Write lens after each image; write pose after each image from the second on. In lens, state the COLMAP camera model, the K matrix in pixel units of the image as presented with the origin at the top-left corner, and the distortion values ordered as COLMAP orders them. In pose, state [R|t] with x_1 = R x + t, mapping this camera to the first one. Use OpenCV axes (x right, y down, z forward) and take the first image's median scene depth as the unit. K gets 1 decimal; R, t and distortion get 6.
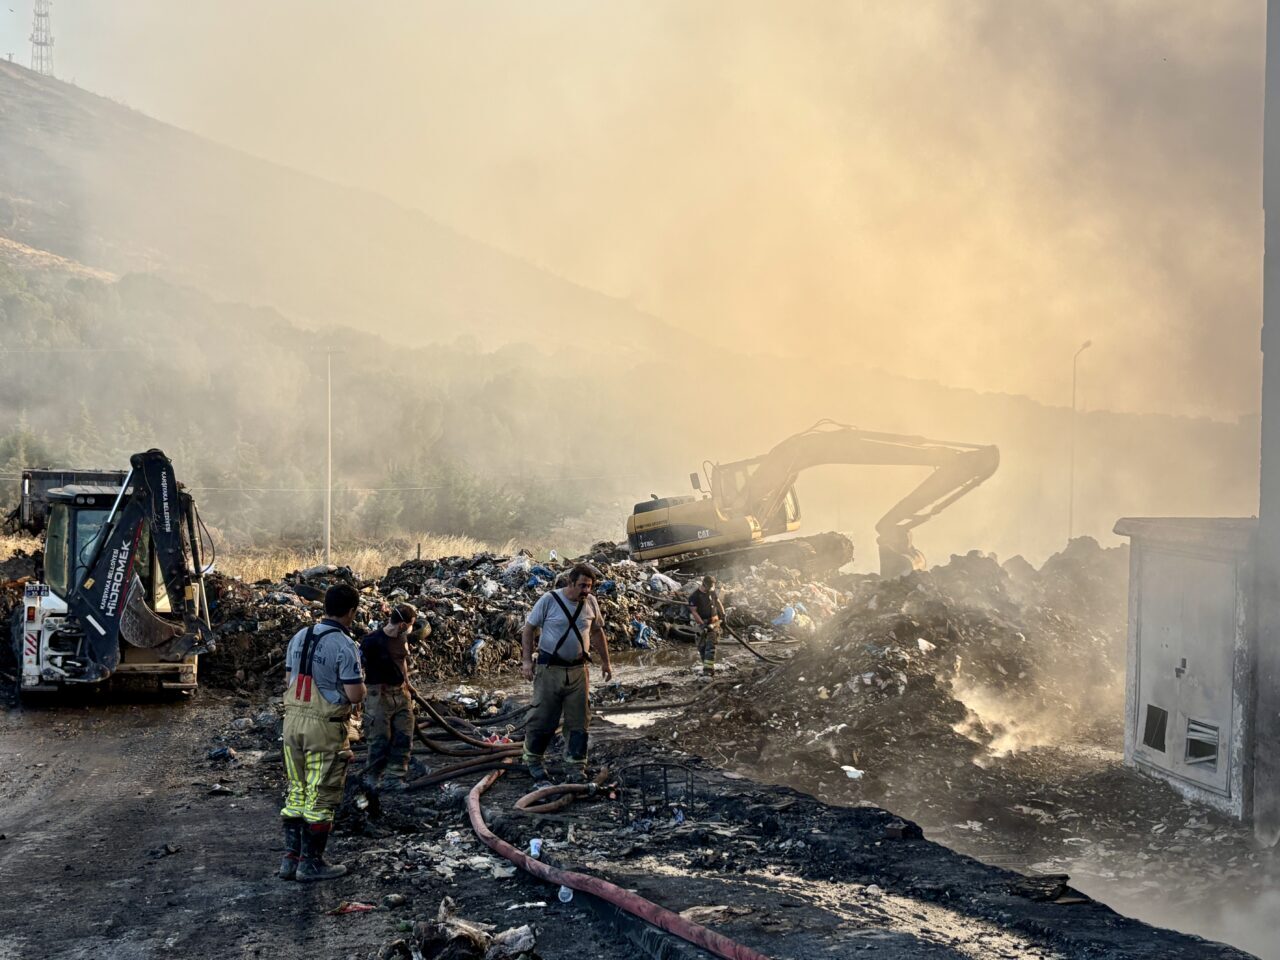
lens RADIAL K [[1626.1, 0, 640.0], [0, 1626.1, 480.0], [0, 0, 1]] dist [0.228394, -0.597687]
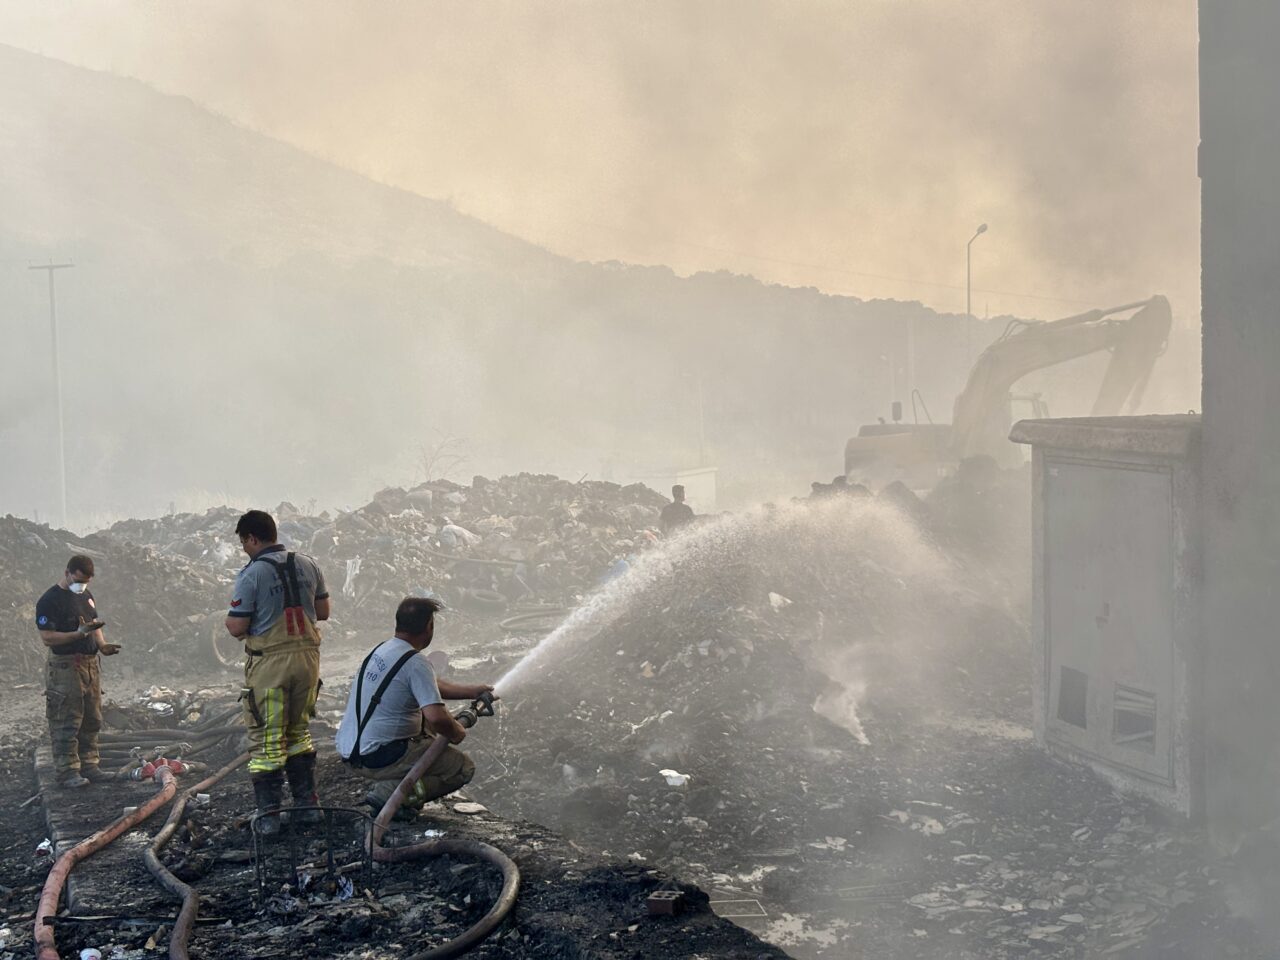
lens RADIAL K [[1914.5, 0, 639.0], [0, 1914.5, 459.9], [0, 0, 1]] dist [0.209212, -0.126894]
pose [[0.995900, -0.037581, 0.082282, 0.050012], [0.035767, 0.999086, 0.023406, 0.015566], [-0.083086, -0.020368, 0.996334, 0.151066]]
